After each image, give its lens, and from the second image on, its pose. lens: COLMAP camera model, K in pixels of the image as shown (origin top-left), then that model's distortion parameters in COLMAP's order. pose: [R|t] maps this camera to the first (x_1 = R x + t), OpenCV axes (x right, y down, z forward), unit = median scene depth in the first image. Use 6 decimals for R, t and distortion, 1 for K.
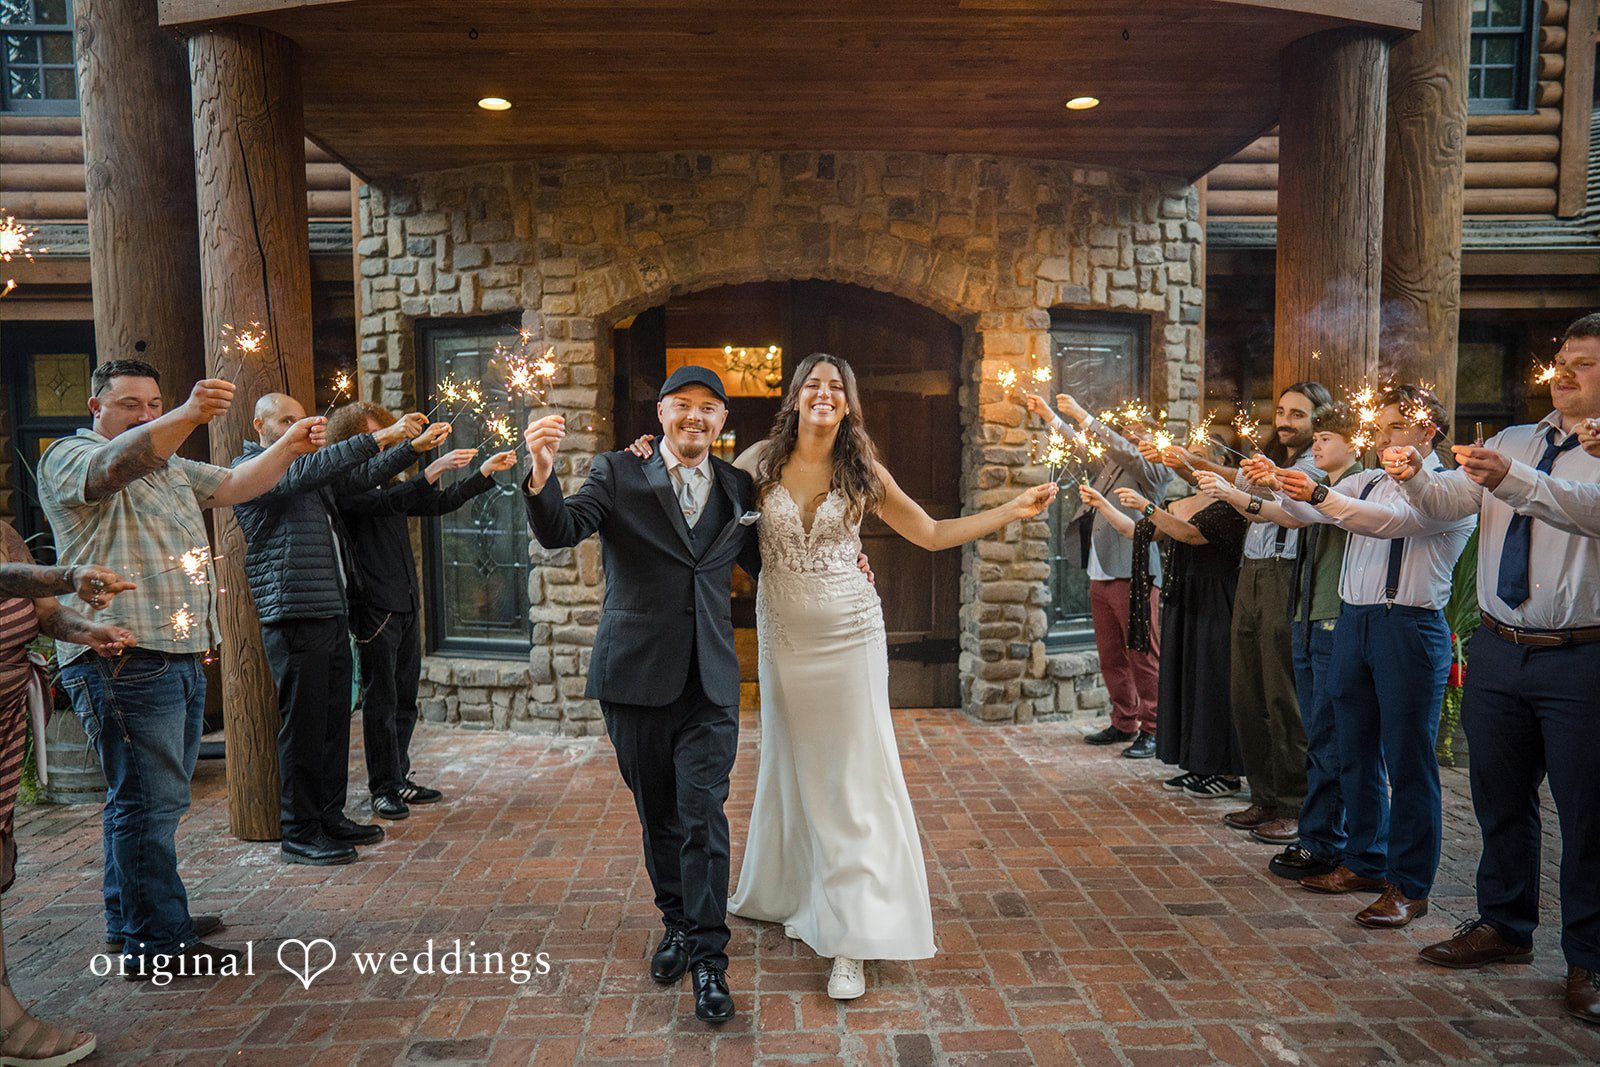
lens RADIAL K [[804.2, 0, 800.5], [0, 804.2, 519.4], [0, 0, 1]] dist [-0.014585, 0.000538]
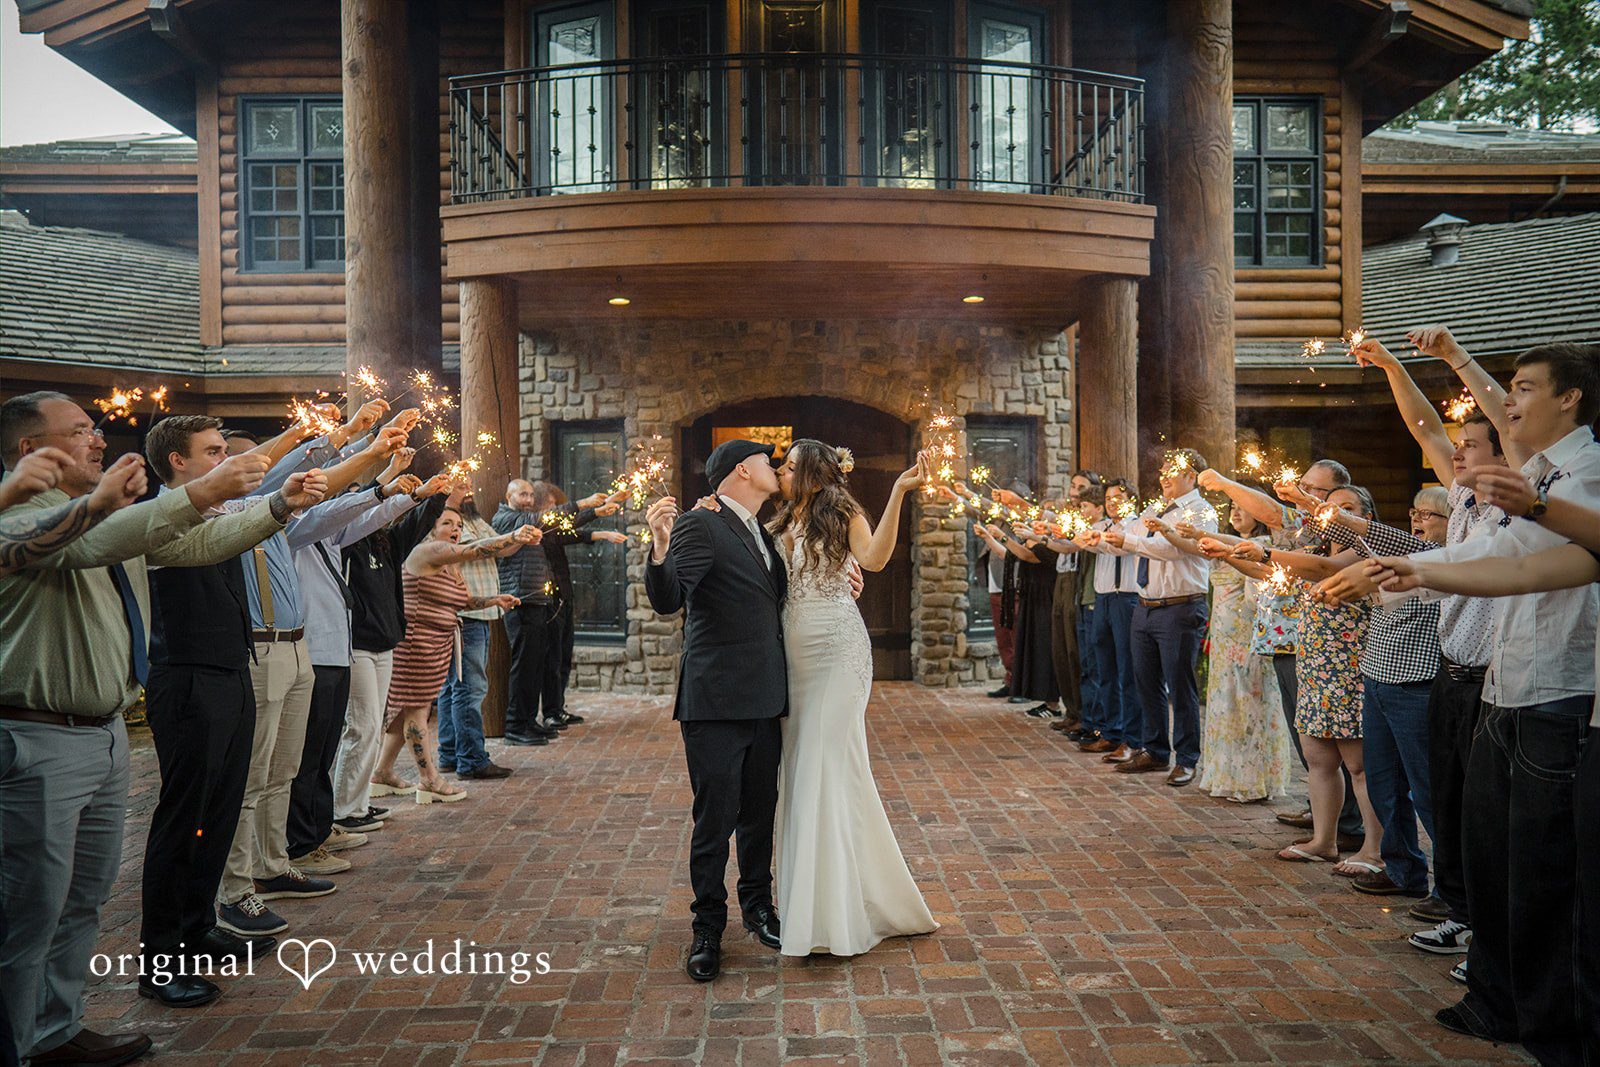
lens RADIAL K [[643.0, 0, 807.9], [0, 643.0, 529.1], [0, 0, 1]] dist [0.031183, -0.021182]
pose [[1.000000, -0.000128, -0.000368, 0.007645], [0.000112, 0.999042, -0.043771, 0.009404], [0.000373, 0.043771, 0.999042, -0.231131]]
